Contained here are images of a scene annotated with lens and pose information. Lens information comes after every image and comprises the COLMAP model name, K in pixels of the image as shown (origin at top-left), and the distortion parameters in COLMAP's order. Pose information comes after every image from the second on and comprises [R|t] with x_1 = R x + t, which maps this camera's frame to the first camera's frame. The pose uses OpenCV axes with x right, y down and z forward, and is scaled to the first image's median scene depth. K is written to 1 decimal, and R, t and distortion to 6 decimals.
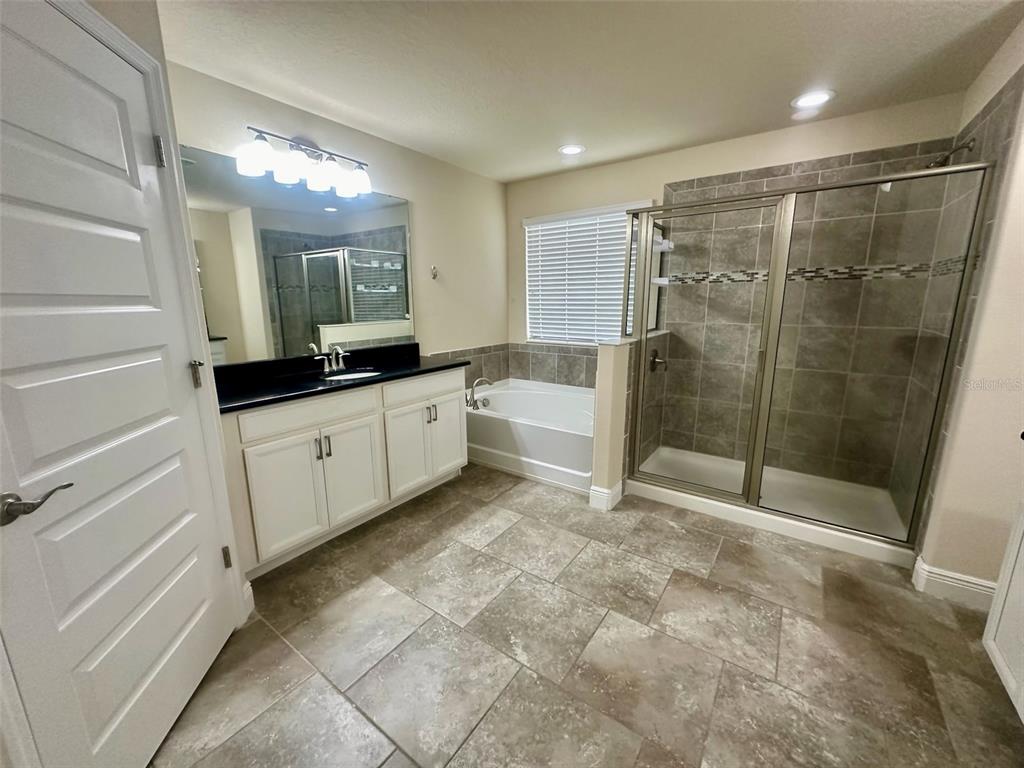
lens RADIAL K [[407.2, 0, 511.5], [0, 407.2, 384.7], [0, 0, 1]] dist [-0.003394, 0.000391]
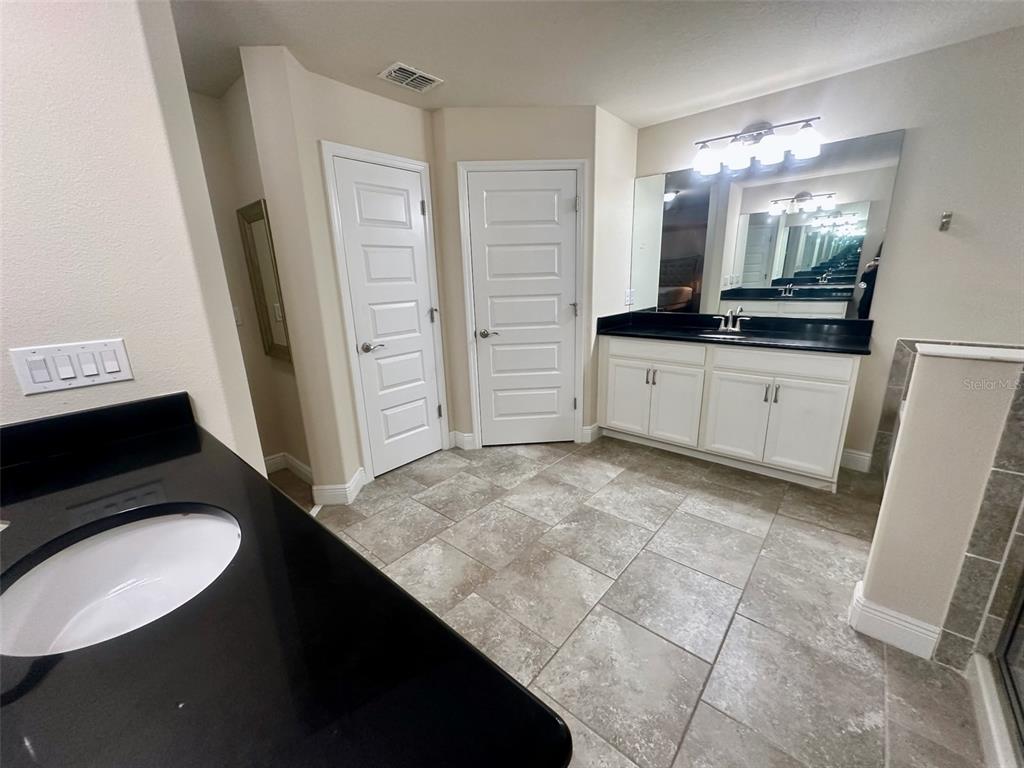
lens RADIAL K [[407.2, 0, 511.7], [0, 407.2, 384.7], [0, 0, 1]] dist [-0.003394, 0.000391]
pose [[-0.093780, 0.266754, -0.959191, 0.829042], [-0.171587, 0.944690, 0.279497, -0.115340], [0.980695, 0.190796, -0.042821, 0.512898]]
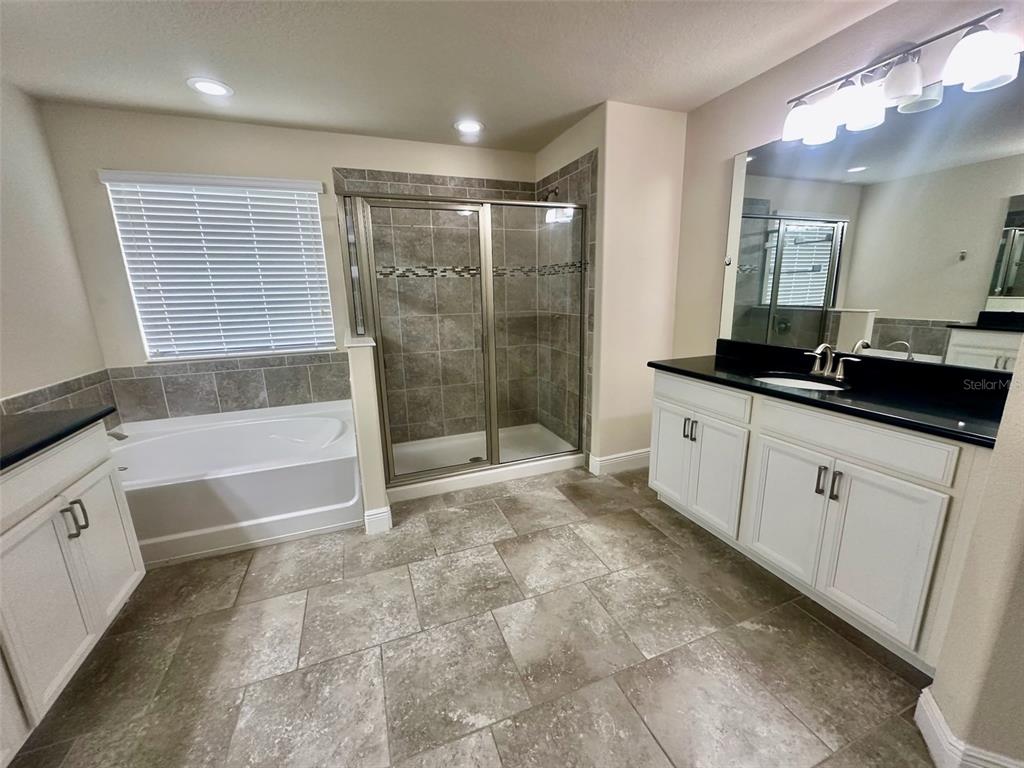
lens RADIAL K [[407.2, 0, 510.7], [0, 407.2, 384.3], [0, 0, 1]] dist [-0.003394, 0.000391]
pose [[0.550736, -0.193848, 0.811858, -0.310976], [0.186752, 0.976617, 0.106502, -0.053913], [-0.813519, 0.092961, 0.574060, 0.259600]]
